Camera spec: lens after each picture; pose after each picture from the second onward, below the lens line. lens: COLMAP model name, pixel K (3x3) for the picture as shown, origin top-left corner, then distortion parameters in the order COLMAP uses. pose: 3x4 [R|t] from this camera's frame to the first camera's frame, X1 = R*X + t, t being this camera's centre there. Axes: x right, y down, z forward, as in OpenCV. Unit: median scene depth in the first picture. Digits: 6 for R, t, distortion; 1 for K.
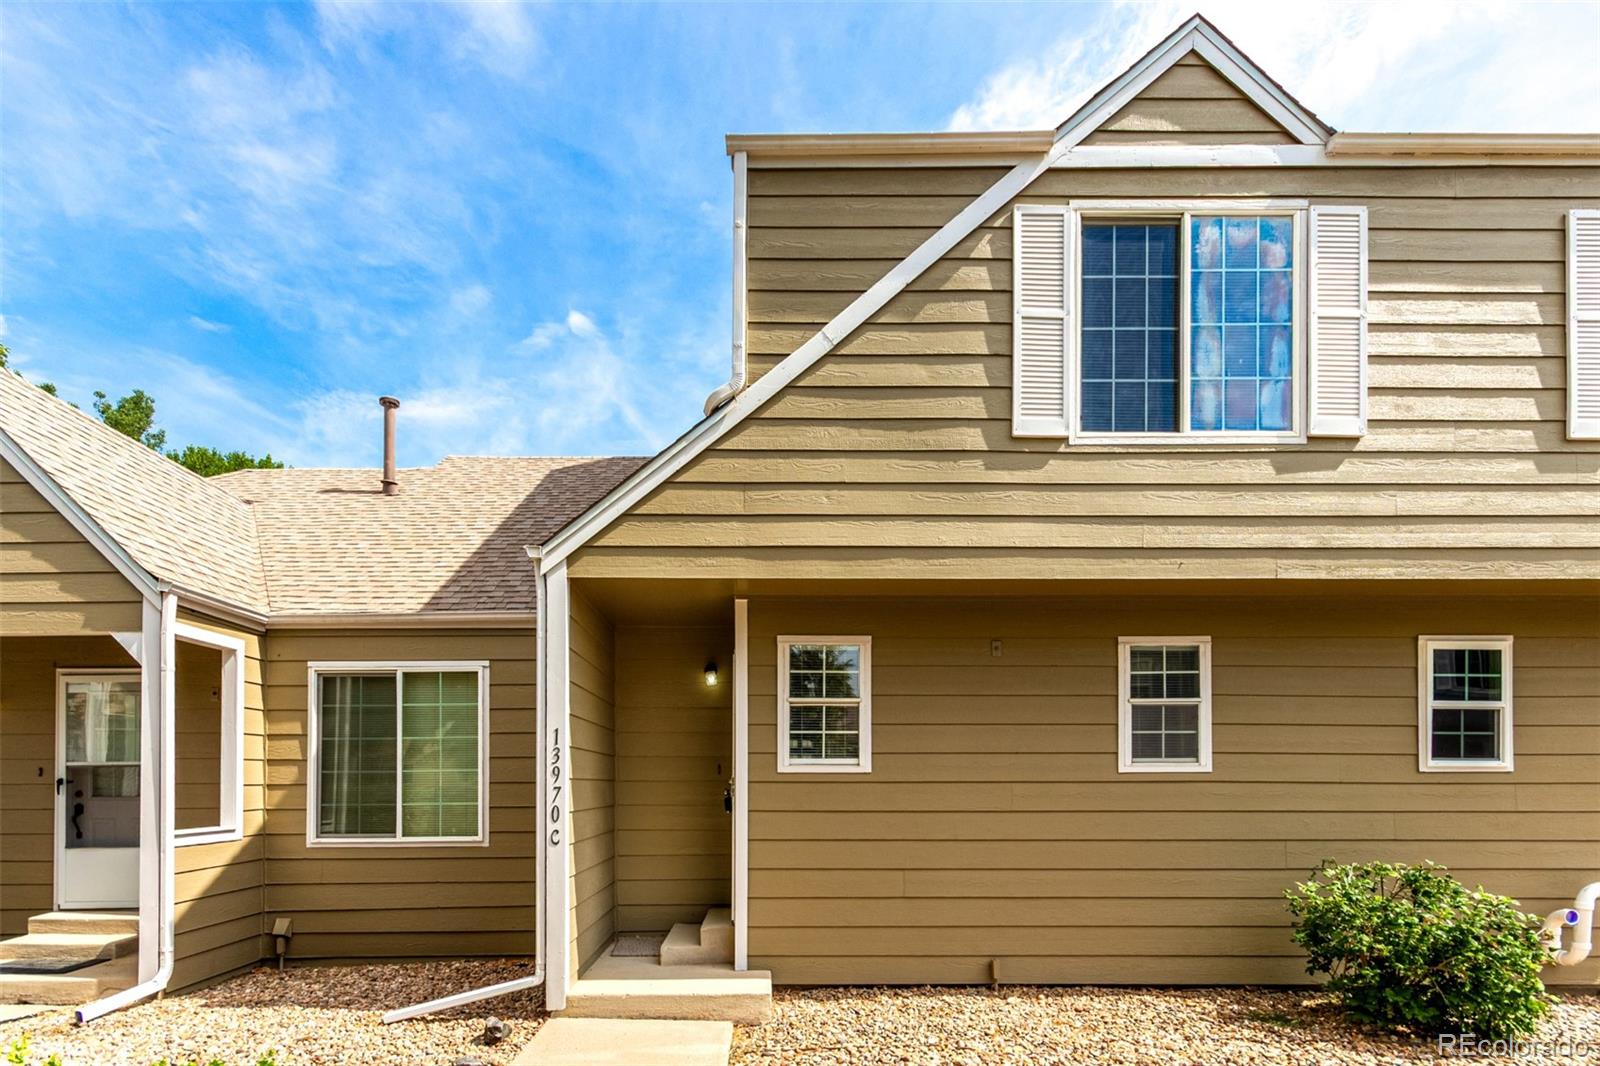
lens RADIAL K [[753.7, 0, 799.8], [0, 753.7, 629.4], [0, 0, 1]] dist [0.003632, 0.000591]
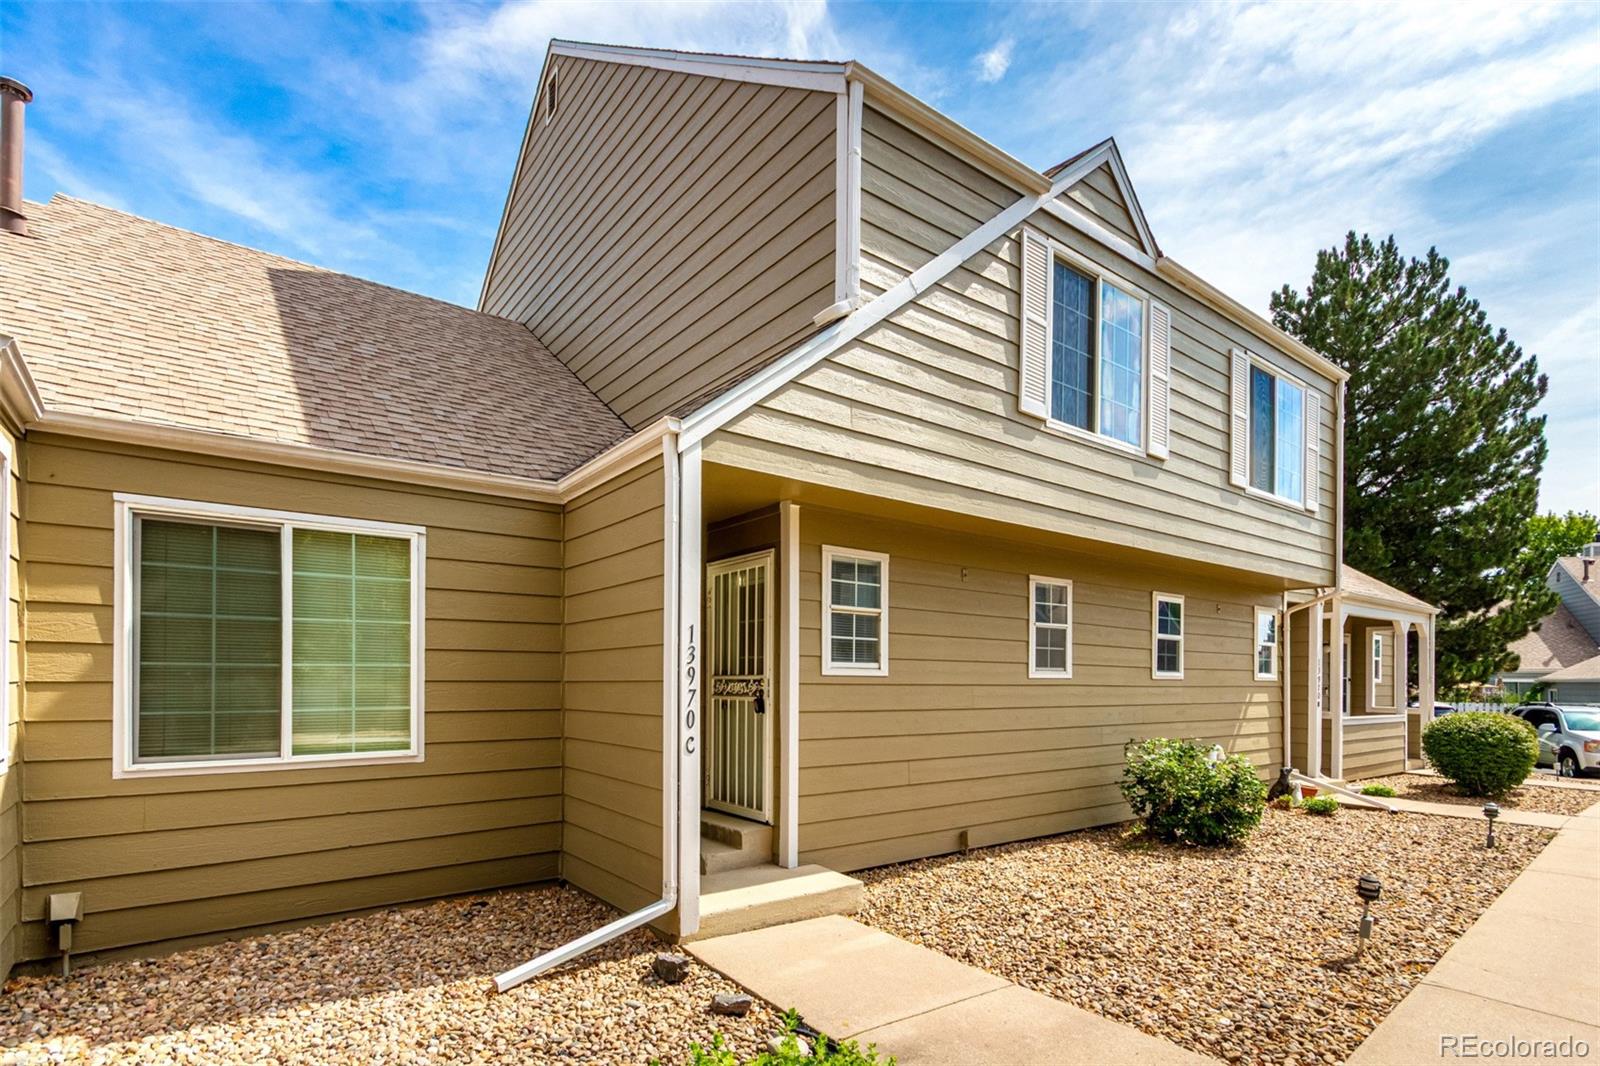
lens RADIAL K [[738.8, 0, 800.0], [0, 738.8, 533.0], [0, 0, 1]] dist [-0.001472, 0.000116]
pose [[0.813536, 0.121070, 0.568772, -0.656835], [-0.124124, 0.991699, -0.033555, 0.031516], [-0.568113, -0.043300, 0.821811, 0.178702]]
